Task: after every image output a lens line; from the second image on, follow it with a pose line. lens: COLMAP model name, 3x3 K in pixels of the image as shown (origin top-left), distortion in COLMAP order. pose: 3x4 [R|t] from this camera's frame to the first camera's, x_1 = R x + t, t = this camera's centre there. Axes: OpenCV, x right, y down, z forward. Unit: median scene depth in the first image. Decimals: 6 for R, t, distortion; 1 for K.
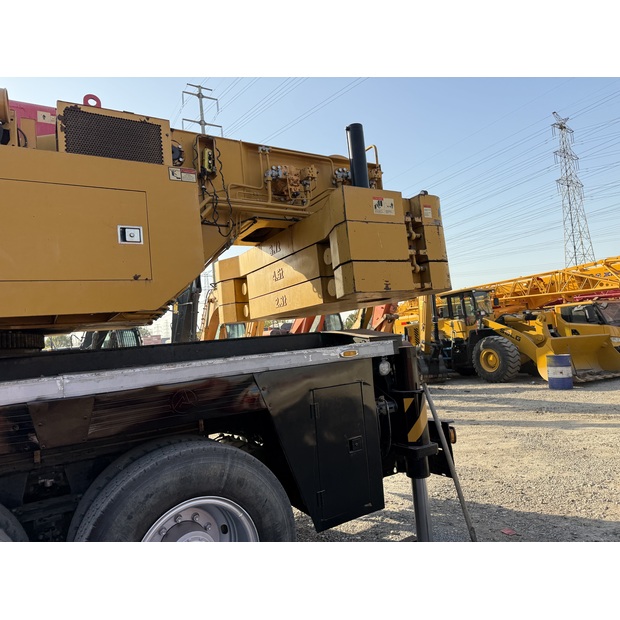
lens RADIAL K [[432.9, 0, 310.0], [0, 432.9, 310.0], [0, 0, 1]] dist [-0.005186, -0.002817]
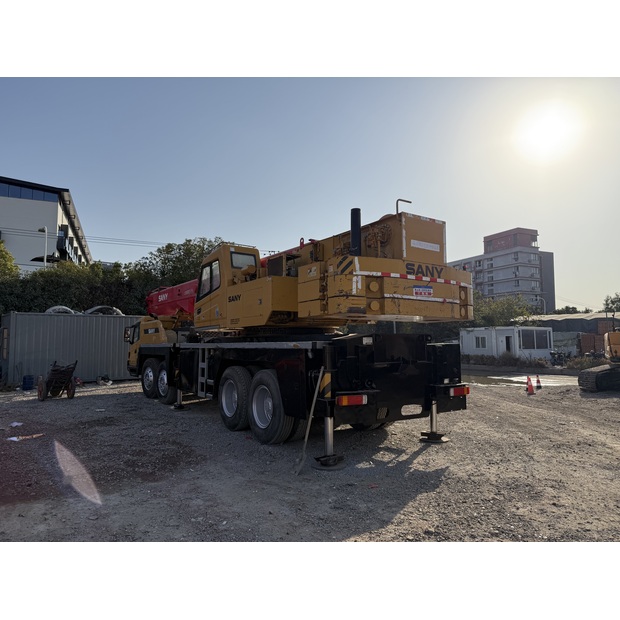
lens RADIAL K [[419.7, 0, 307.3], [0, 419.7, 316.4], [0, 0, 1]] dist [0.061368, -0.073013]
pose [[0.079029, 0.019380, -0.996684, 1.595981], [0.065986, 0.997517, 0.024628, -0.069896], [0.994686, -0.067713, 0.077554, 0.639218]]
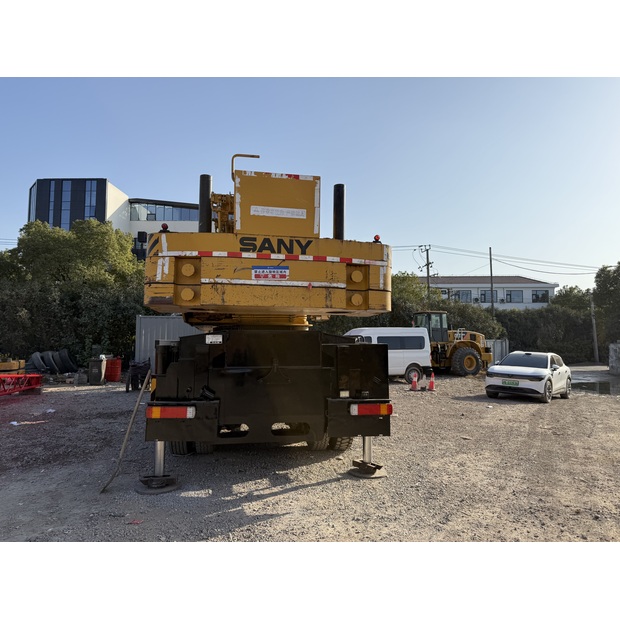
lens RADIAL K [[419.7, 0, 307.3], [0, 419.7, 316.4], [0, 0, 1]] dist [0.061368, -0.073013]
pose [[-0.324320, 0.020023, -0.945736, 1.185886], [0.087439, 0.996130, -0.008895, 0.032945], [0.941898, -0.085579, -0.324816, 1.567385]]
